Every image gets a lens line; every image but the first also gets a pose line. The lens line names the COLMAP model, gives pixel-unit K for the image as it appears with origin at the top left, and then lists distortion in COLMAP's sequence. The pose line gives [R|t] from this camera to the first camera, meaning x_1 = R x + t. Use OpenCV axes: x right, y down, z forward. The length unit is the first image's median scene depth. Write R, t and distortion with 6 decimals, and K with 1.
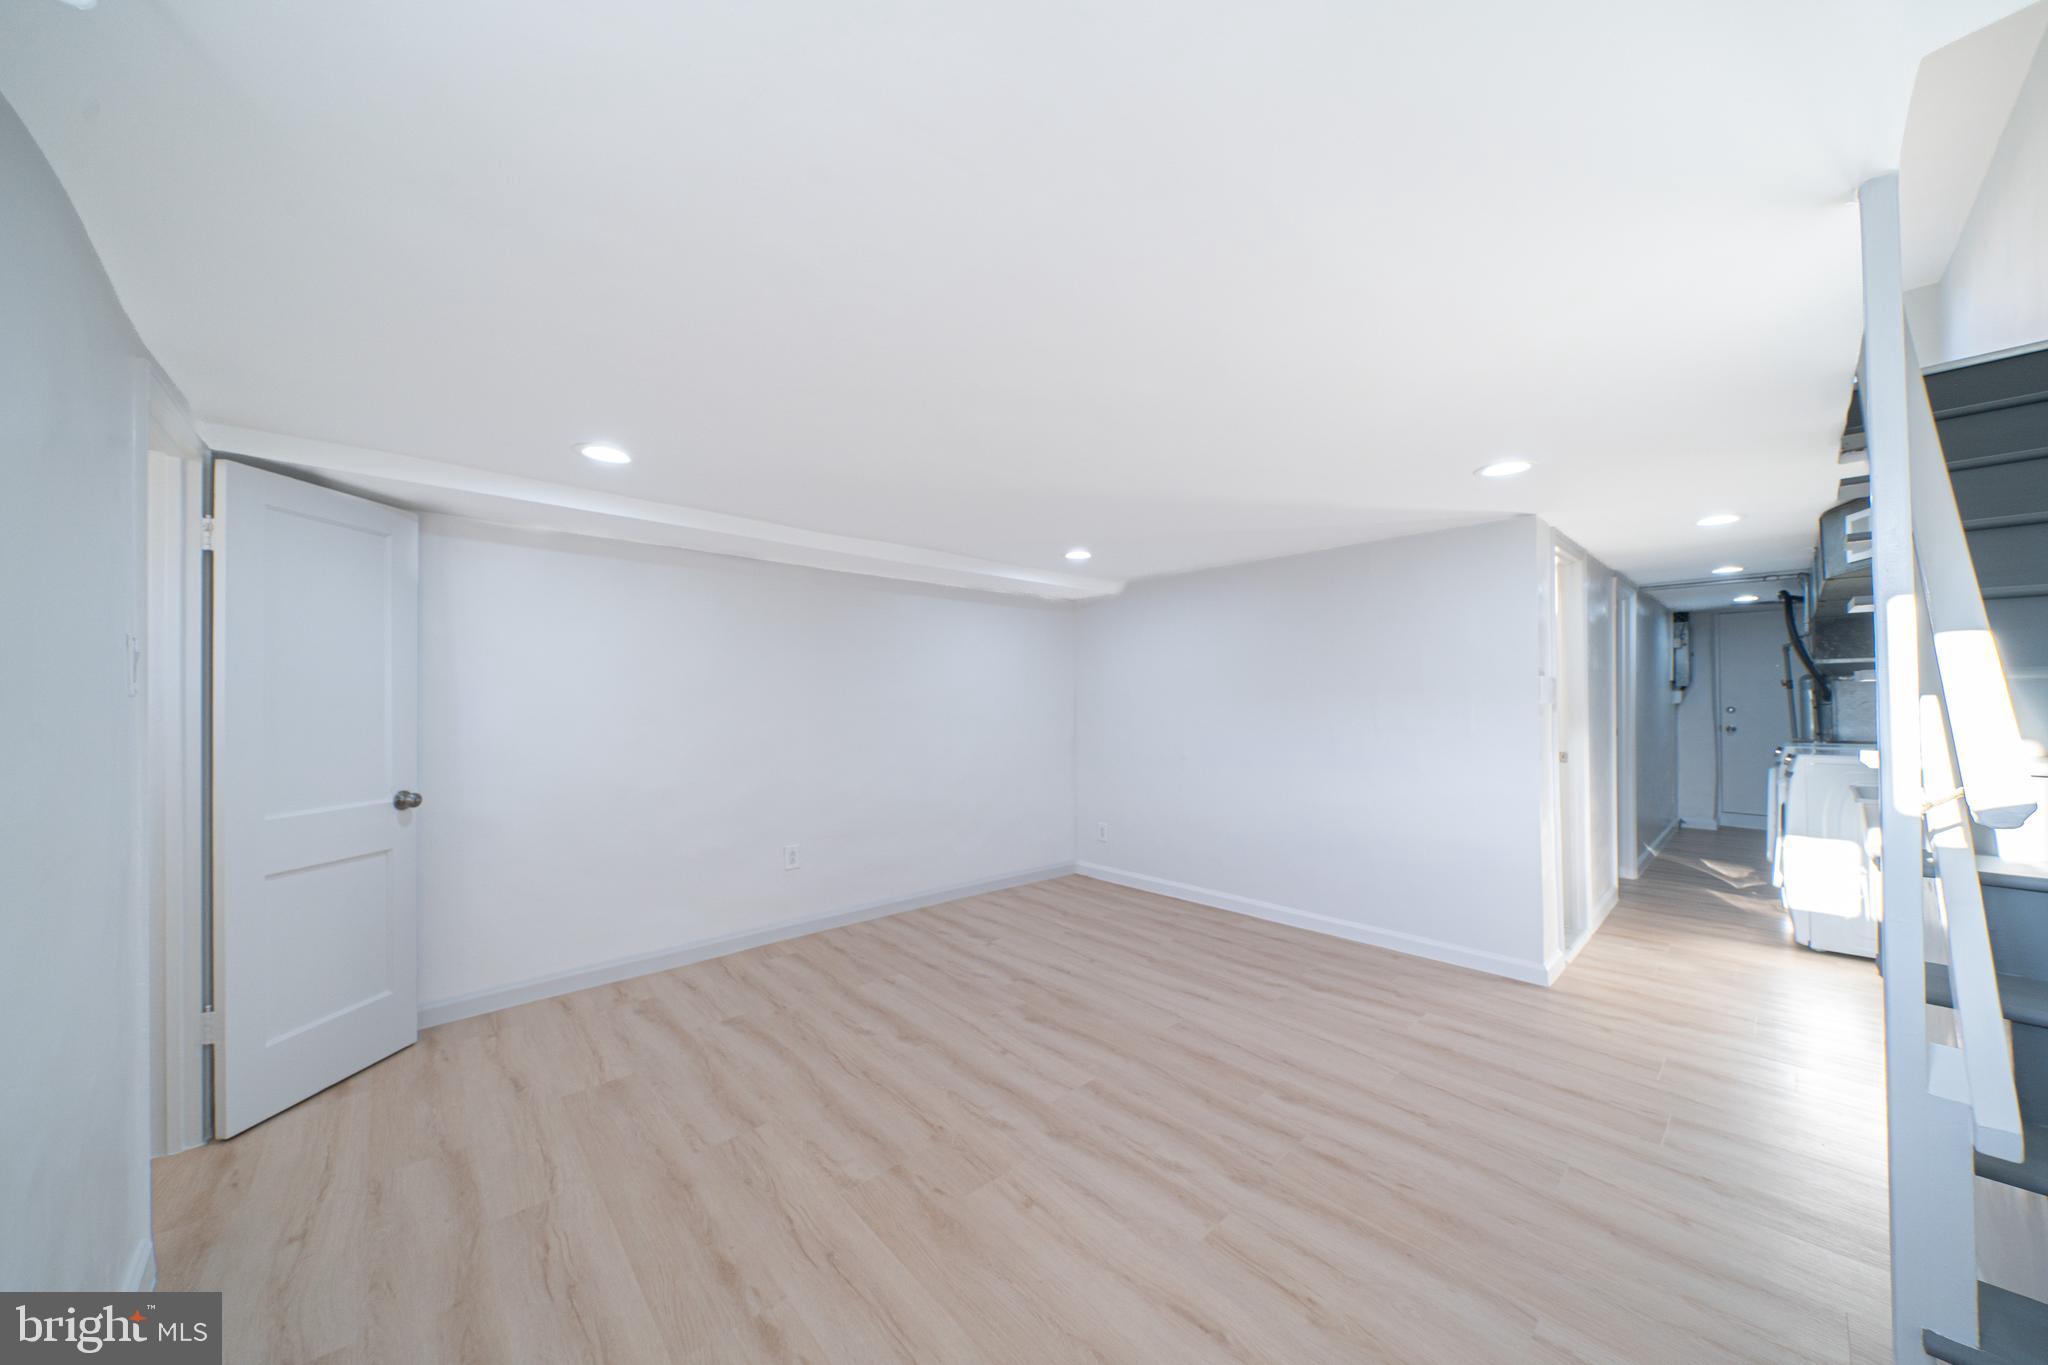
lens RADIAL K [[693.3, 0, 1016.4], [0, 693.3, 694.4], [0, 0, 1]] dist [-0.008570, -0.000049]
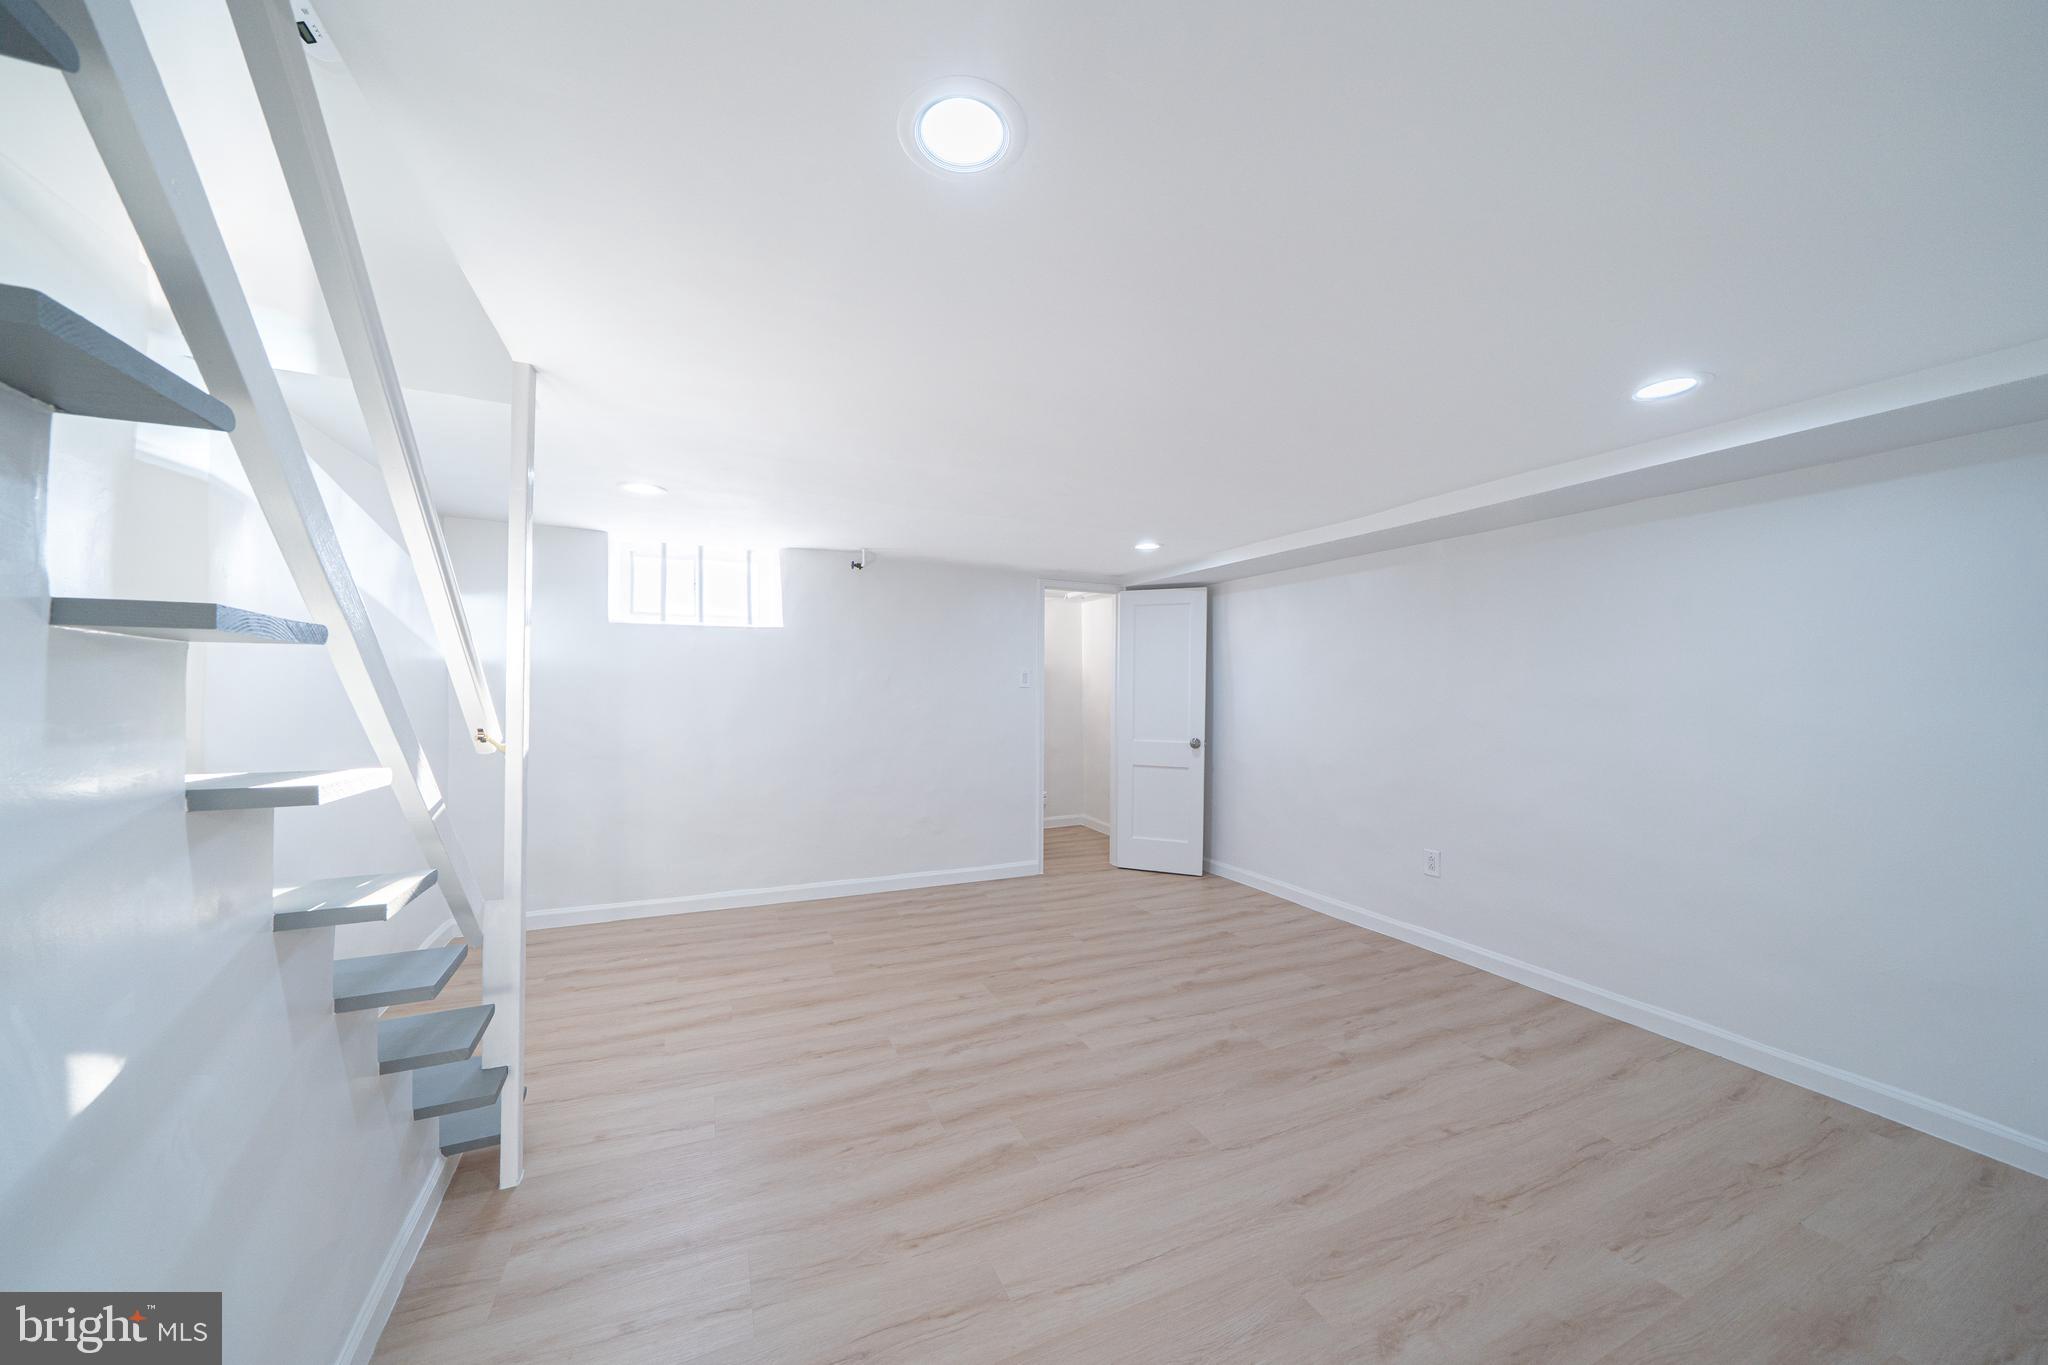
lens RADIAL K [[693.3, 0, 1017.3], [0, 693.3, 677.6], [0, 0, 1]] dist [-0.008570, -0.000049]
pose [[-0.300134, -0.014816, -0.953782, 1.139709], [0.000981, 0.999874, -0.015841, 0.004641], [0.953897, -0.005690, -0.300082, 1.188174]]
